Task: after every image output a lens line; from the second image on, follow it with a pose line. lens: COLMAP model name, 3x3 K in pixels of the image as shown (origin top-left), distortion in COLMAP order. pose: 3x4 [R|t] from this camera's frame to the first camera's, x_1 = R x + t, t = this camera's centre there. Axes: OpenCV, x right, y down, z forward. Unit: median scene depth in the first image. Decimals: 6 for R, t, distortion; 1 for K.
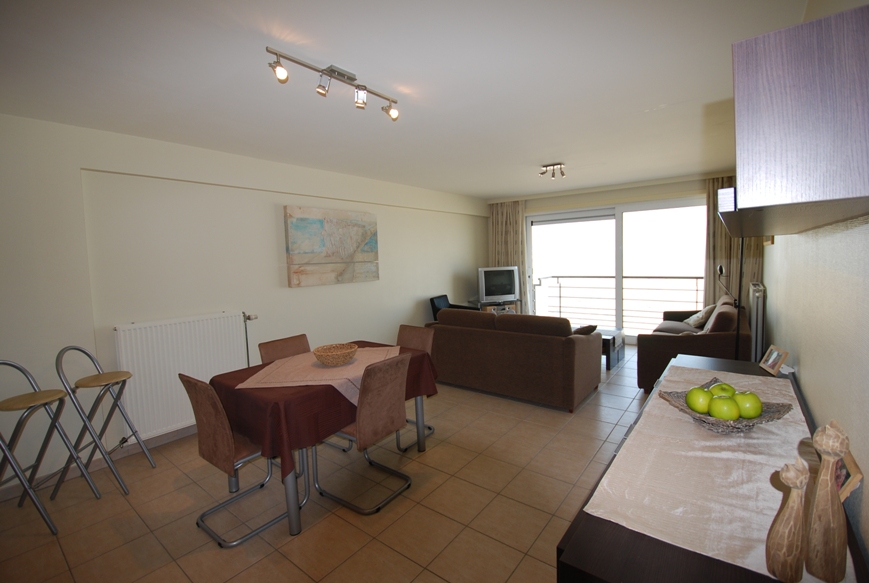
lens RADIAL K [[390.0, 0, 433.7], [0, 390.0, 292.3], [0, 0, 1]] dist [-0.001198, -0.000126]
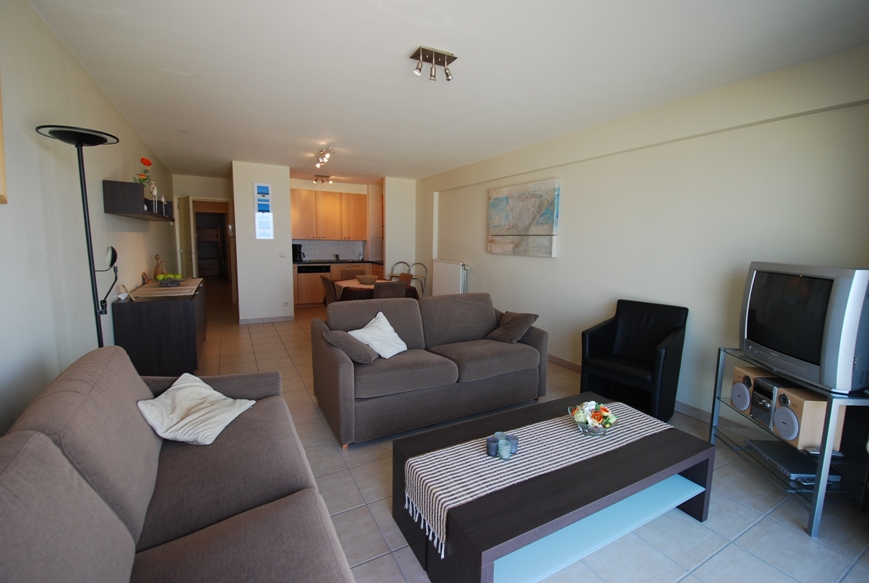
lens RADIAL K [[390.0, 0, 438.7], [0, 390.0, 287.4], [0, 0, 1]] dist [-0.001198, -0.000126]
pose [[-0.404318, 0.140538, -0.903757, 0.815773], [-0.079246, 0.979025, 0.187695, -0.118671], [0.911179, 0.147507, -0.384700, 1.233567]]
